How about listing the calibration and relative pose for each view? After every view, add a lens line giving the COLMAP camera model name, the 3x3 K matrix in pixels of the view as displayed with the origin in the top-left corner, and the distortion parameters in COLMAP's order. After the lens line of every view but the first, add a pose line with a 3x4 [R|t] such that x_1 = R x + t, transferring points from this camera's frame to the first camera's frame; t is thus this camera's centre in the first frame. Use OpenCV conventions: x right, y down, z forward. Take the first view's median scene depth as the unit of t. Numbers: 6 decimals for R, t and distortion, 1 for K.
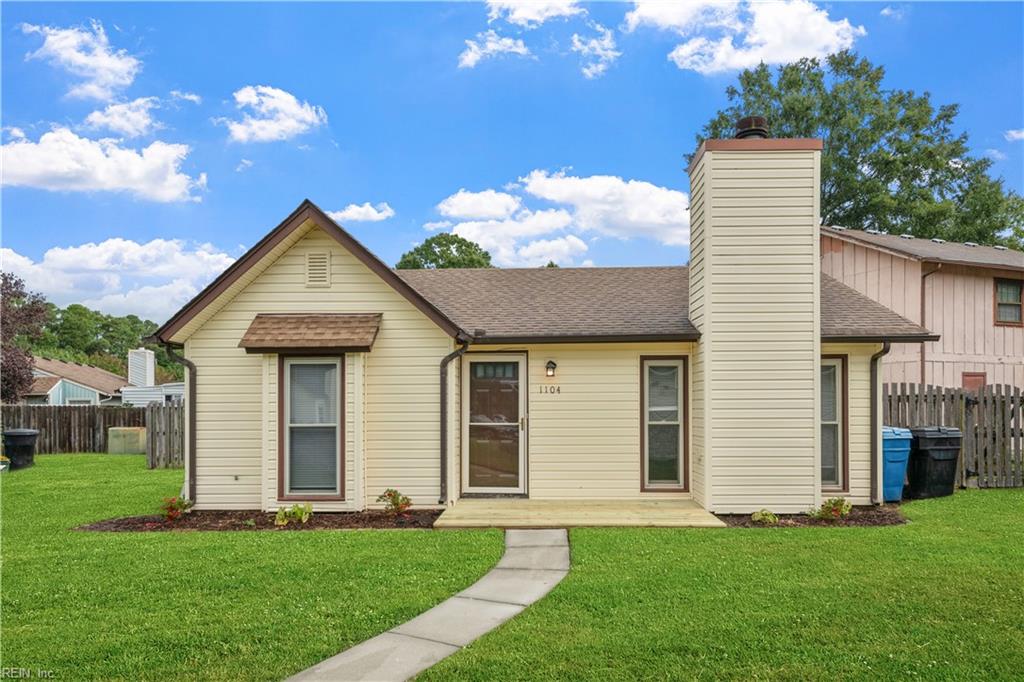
lens RADIAL K [[649.7, 0, 511.8], [0, 649.7, 359.0], [0, 0, 1]] dist [0.008751, -0.001054]
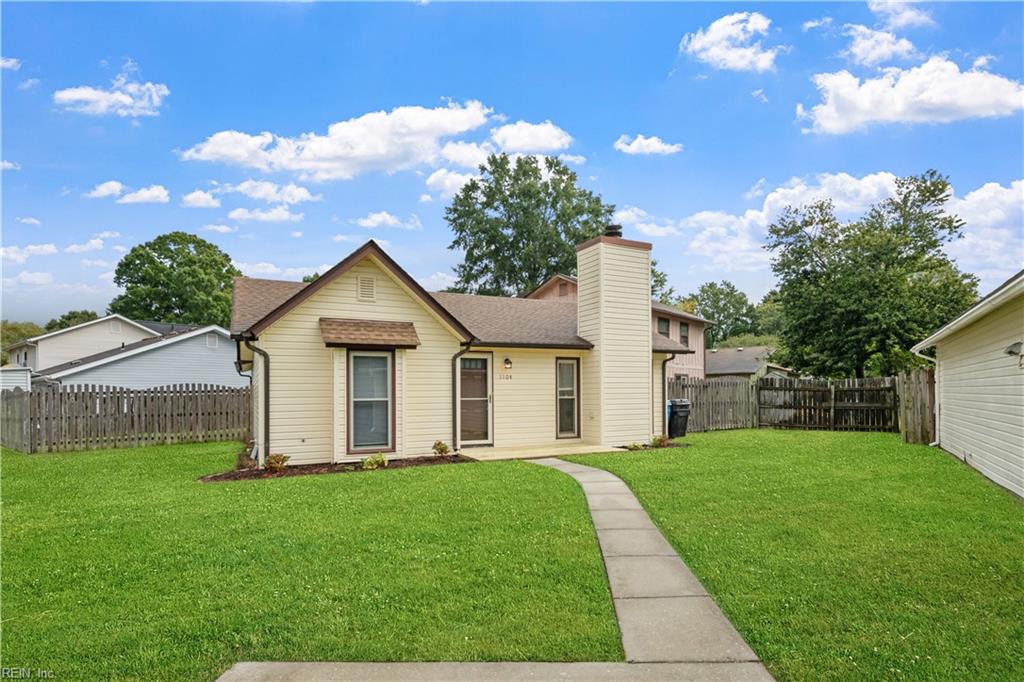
lens RADIAL K [[533.1, 0, 512.0], [0, 533.1, 341.0], [0, 0, 1]] dist [-0.001166, 0.000242]
pose [[0.885753, 0.042552, 0.462202, -0.549931], [-0.027962, 0.998872, -0.038372, 0.010071], [-0.463313, 0.021064, 0.885944, -0.160205]]
